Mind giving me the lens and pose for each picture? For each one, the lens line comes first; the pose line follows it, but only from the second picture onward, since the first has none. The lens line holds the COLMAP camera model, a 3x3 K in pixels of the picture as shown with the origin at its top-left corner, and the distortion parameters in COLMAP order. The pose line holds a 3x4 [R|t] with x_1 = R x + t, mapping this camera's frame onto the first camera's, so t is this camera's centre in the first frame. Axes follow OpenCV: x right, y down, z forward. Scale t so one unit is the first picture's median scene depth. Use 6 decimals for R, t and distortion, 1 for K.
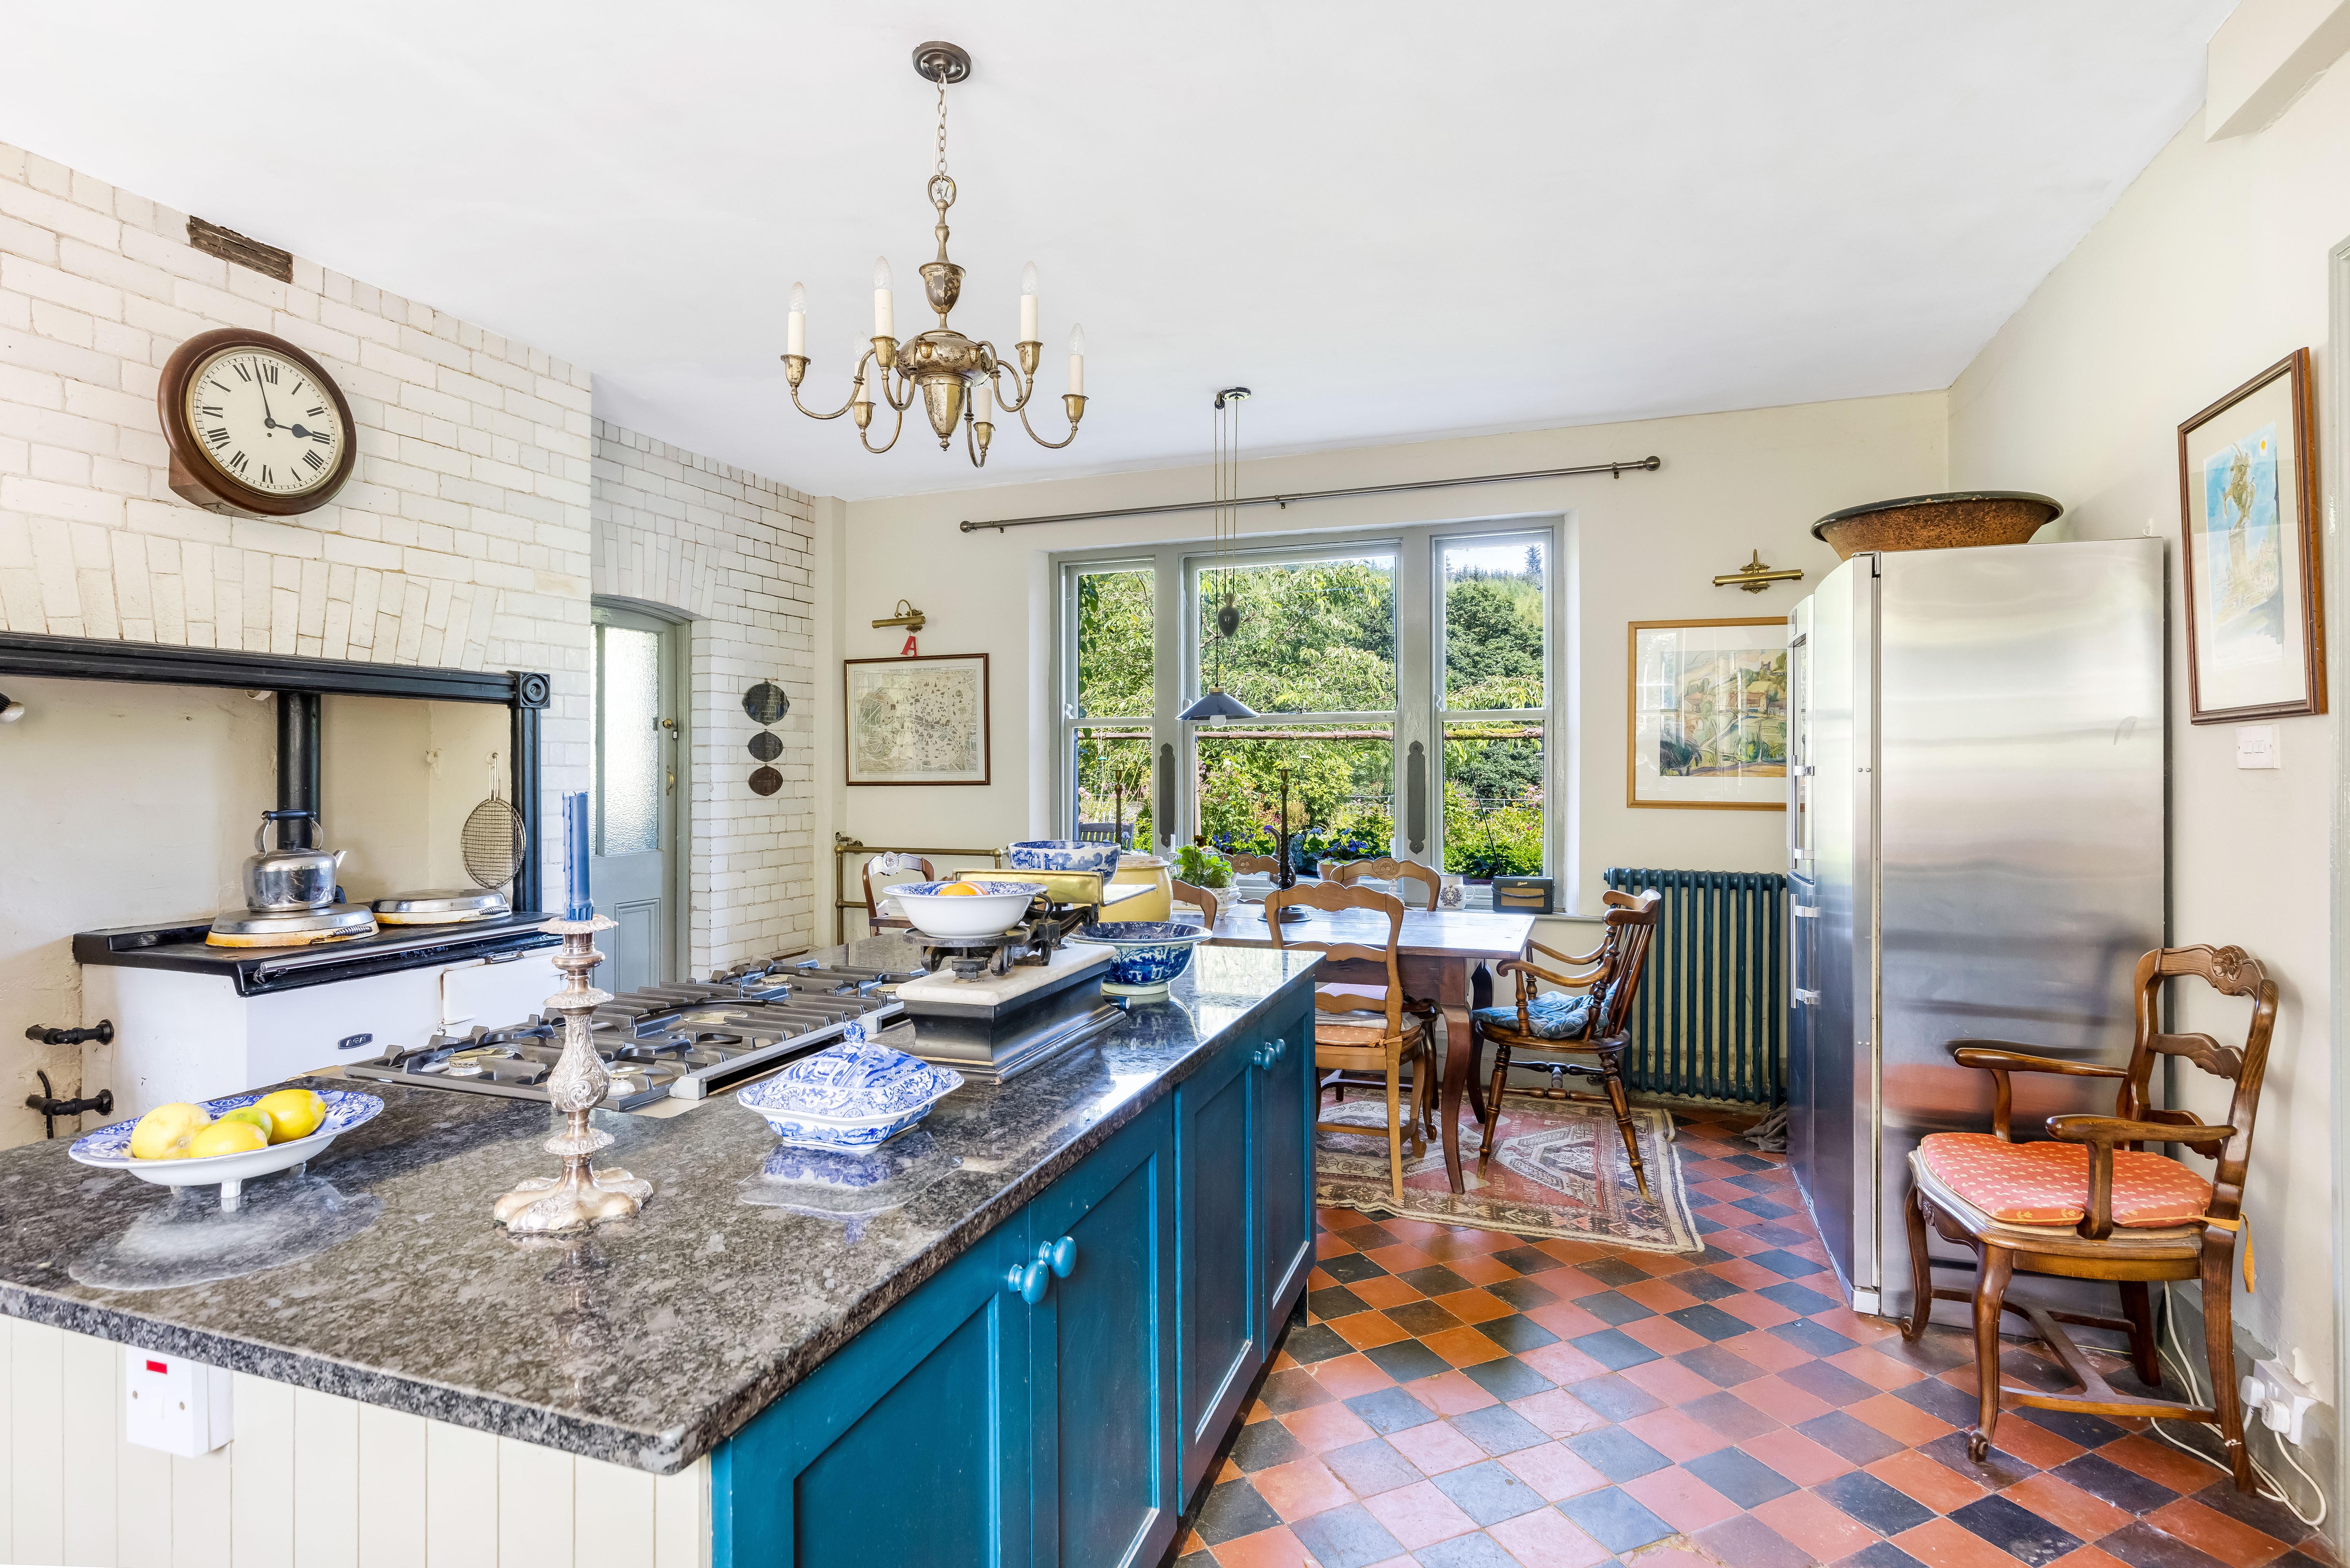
lens RADIAL K [[1204.8, 0, 1202.7], [0, 1204.8, 752.0], [0, 0, 1]] dist [0.003995, 0.000833]
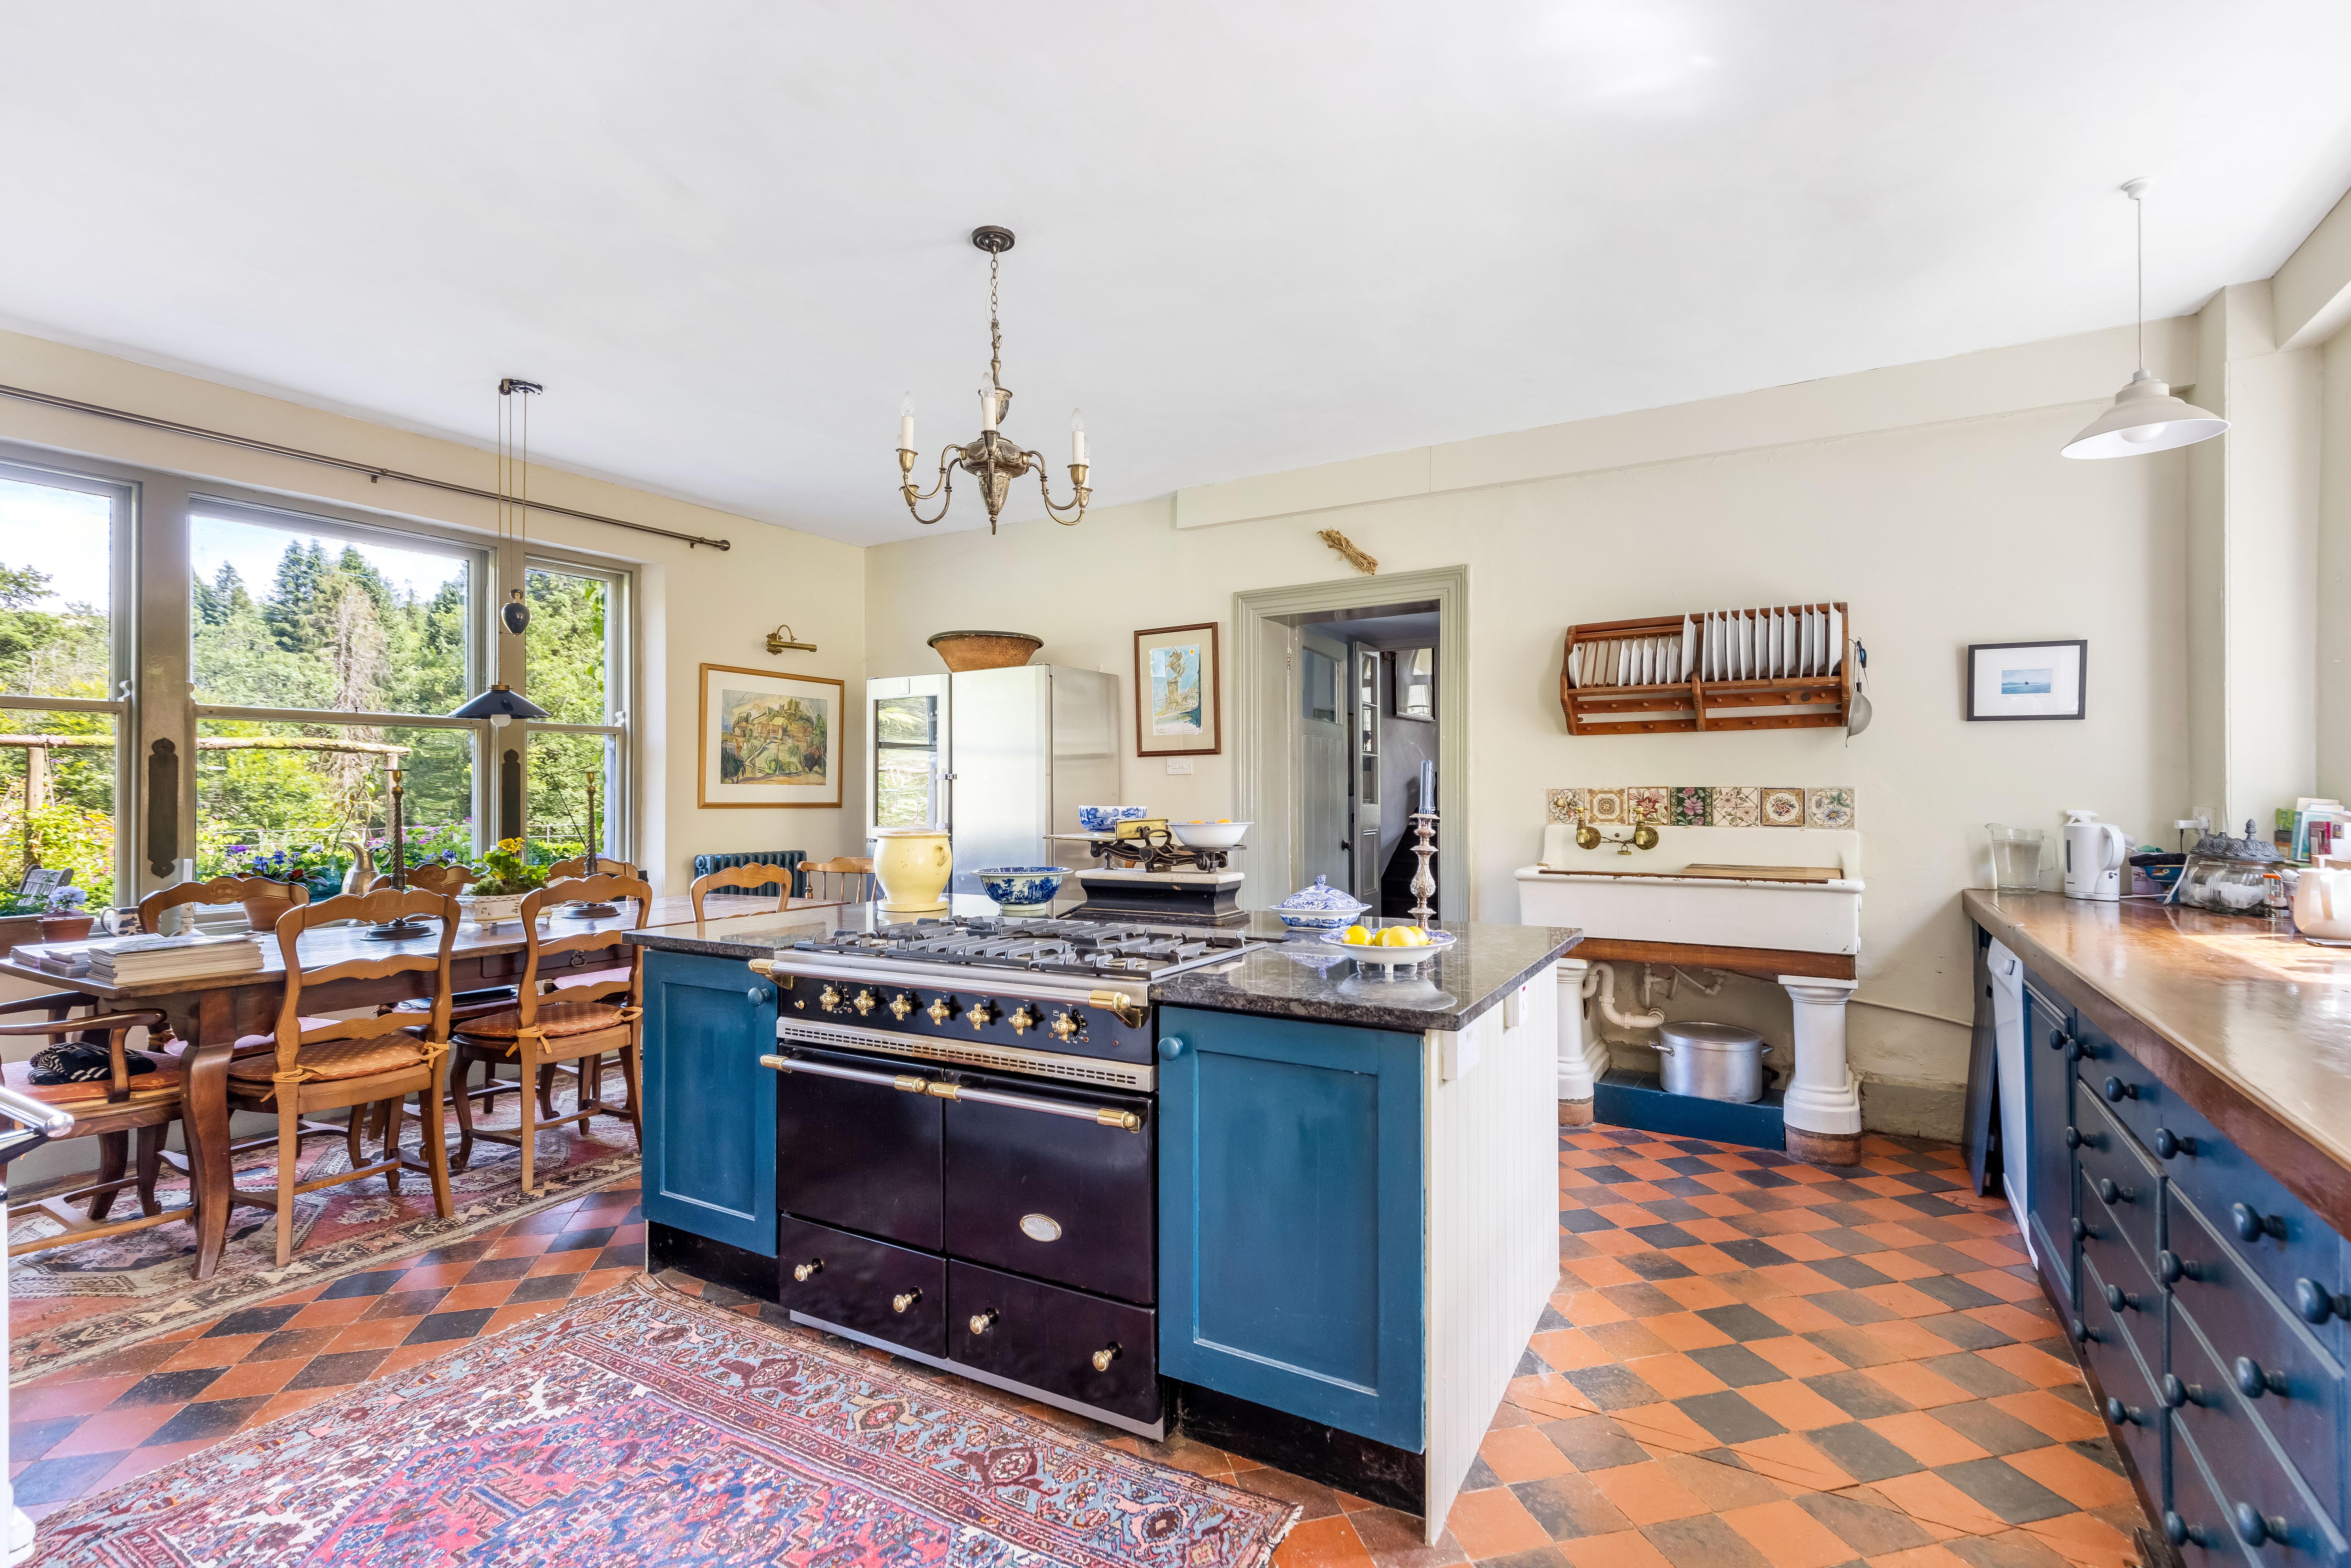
lens RADIAL K [[1088.8, 0, 1179.7], [0, 1088.8, 790.2], [0, 0, 1]] dist [0.007786, -0.001018]
pose [[0.188252, 0.004152, 0.982112, -0.613040], [-0.008307, 0.999962, -0.002635, 0.023095], [-0.982086, -0.007662, 0.188279, 0.255147]]
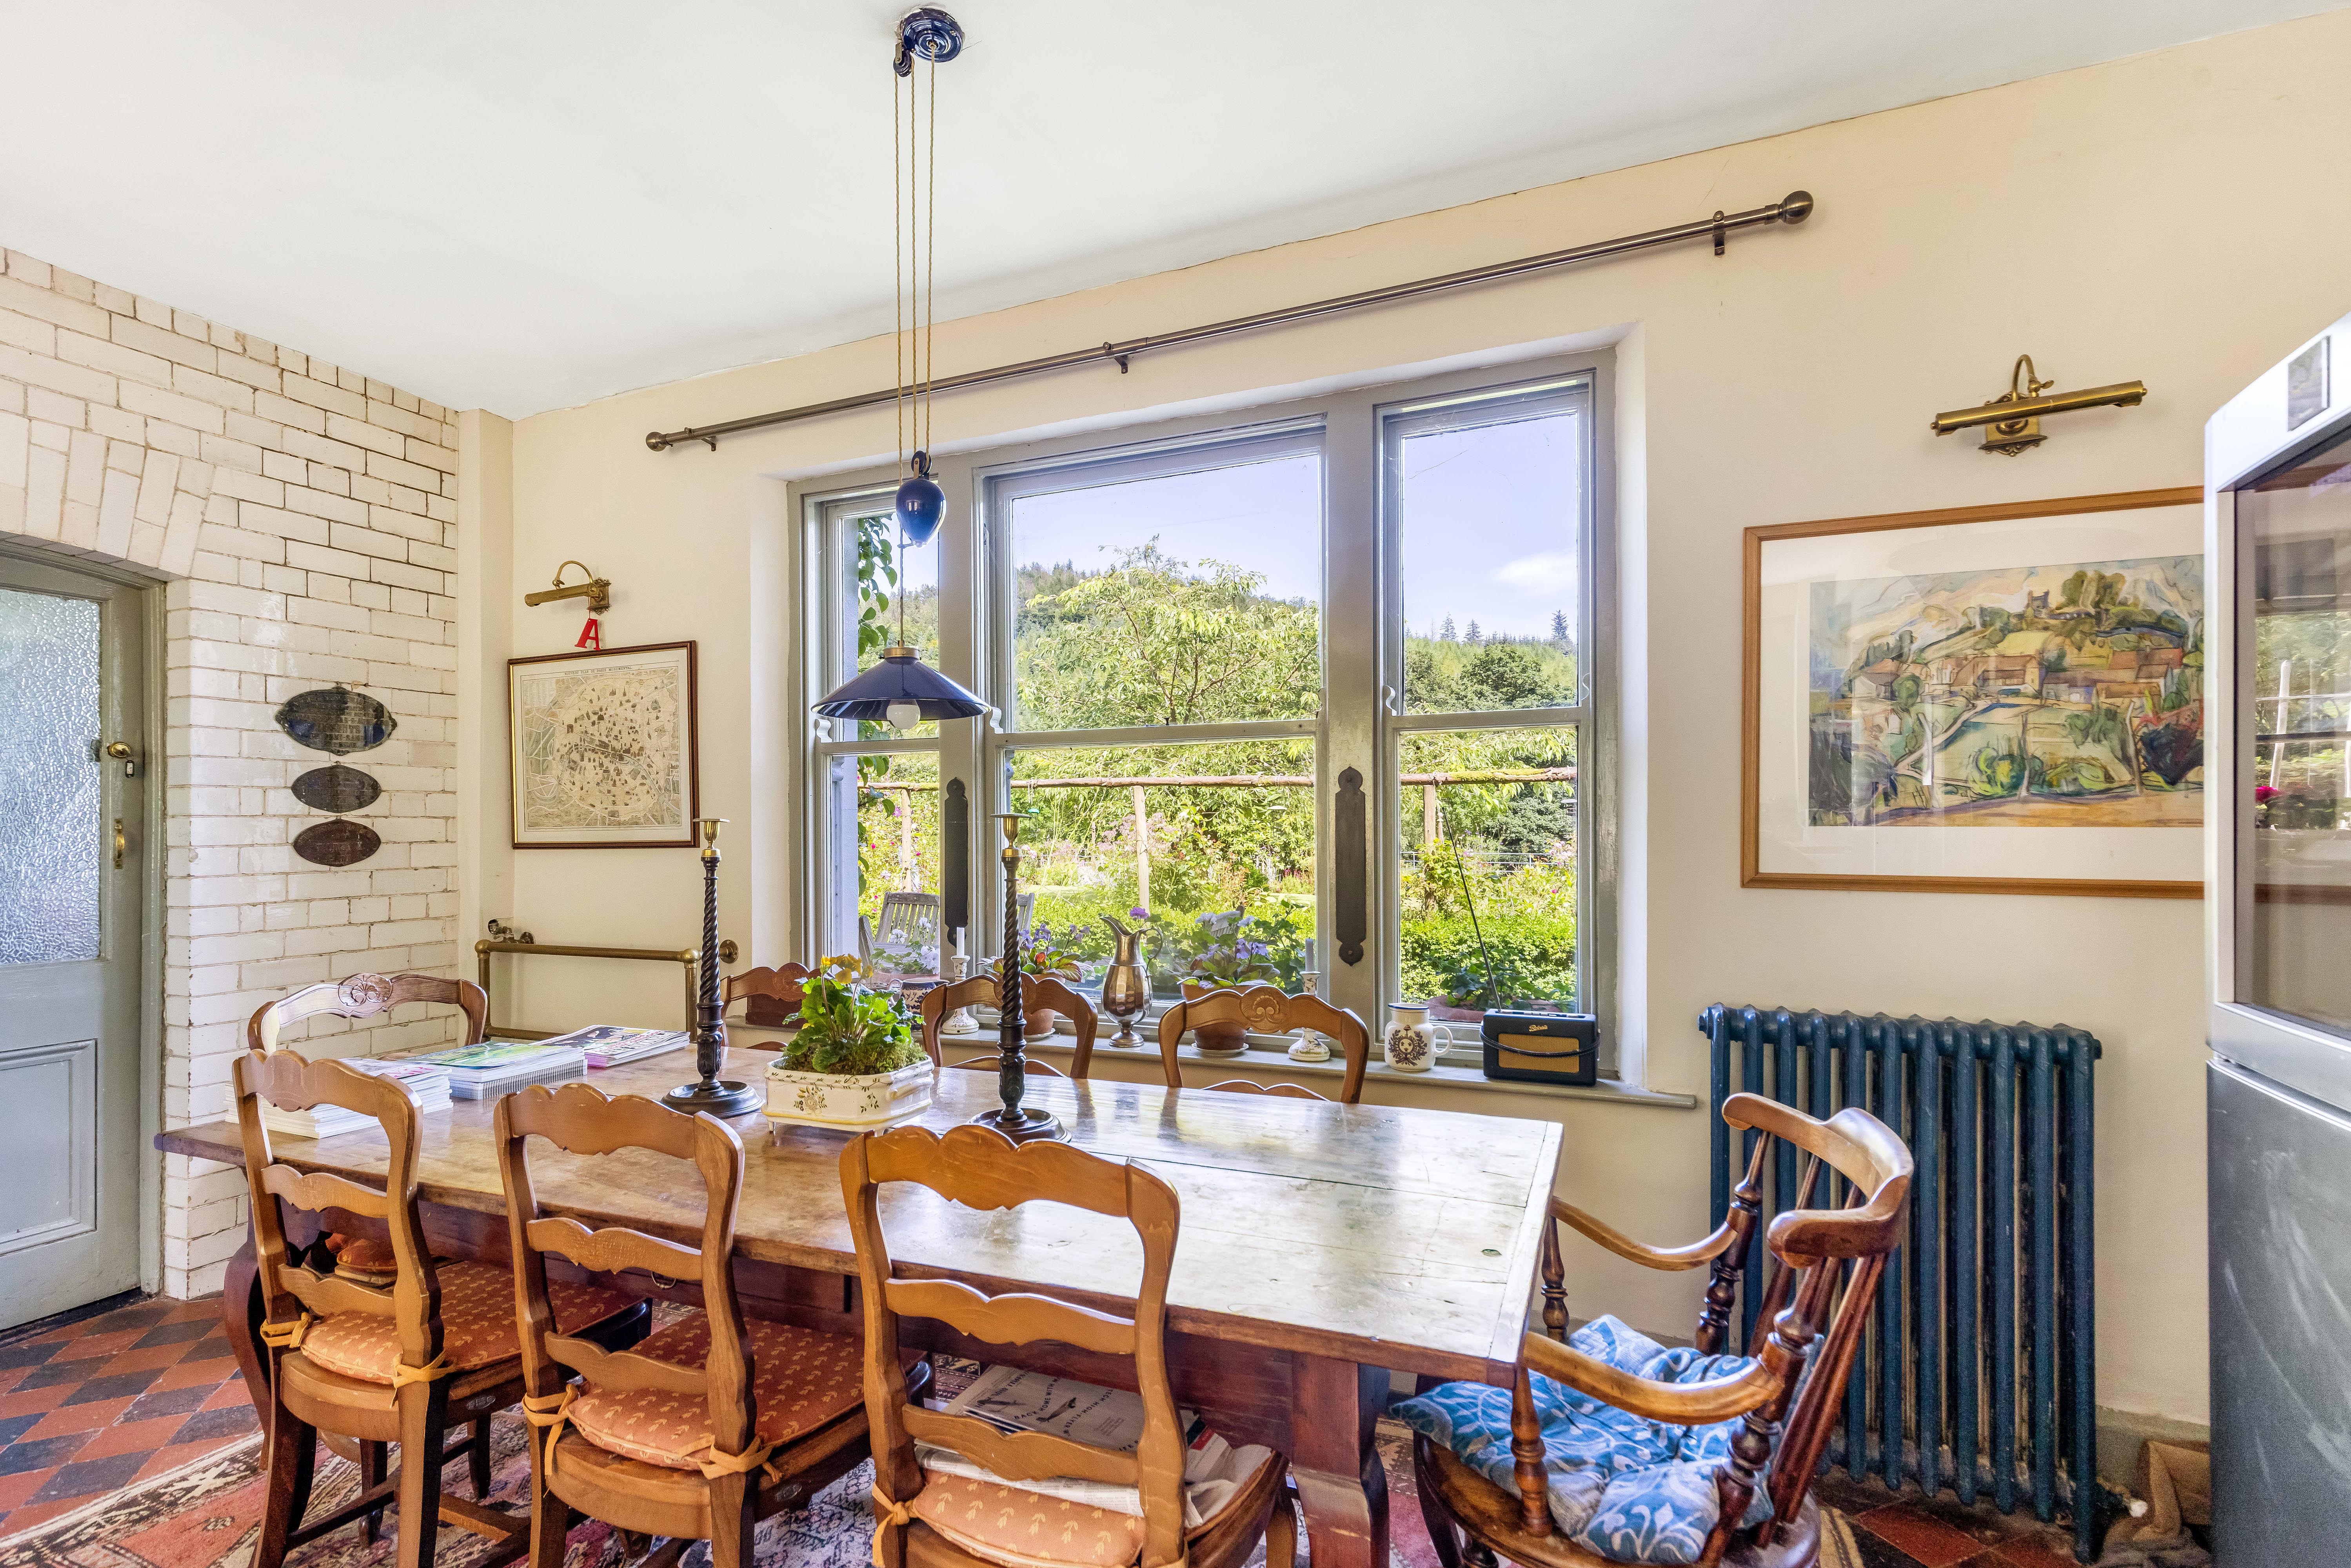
lens RADIAL K [[1088.8, 0, 1215.6], [0, 1088.8, 822.0], [0, 0, 1]] dist [0.007786, -0.001018]
pose [[0.999248, -0.006139, -0.038274, 0.128951], [0.006560, 0.999919, 0.010902, 0.010254], [0.038204, -0.011145, 0.999208, 0.468914]]
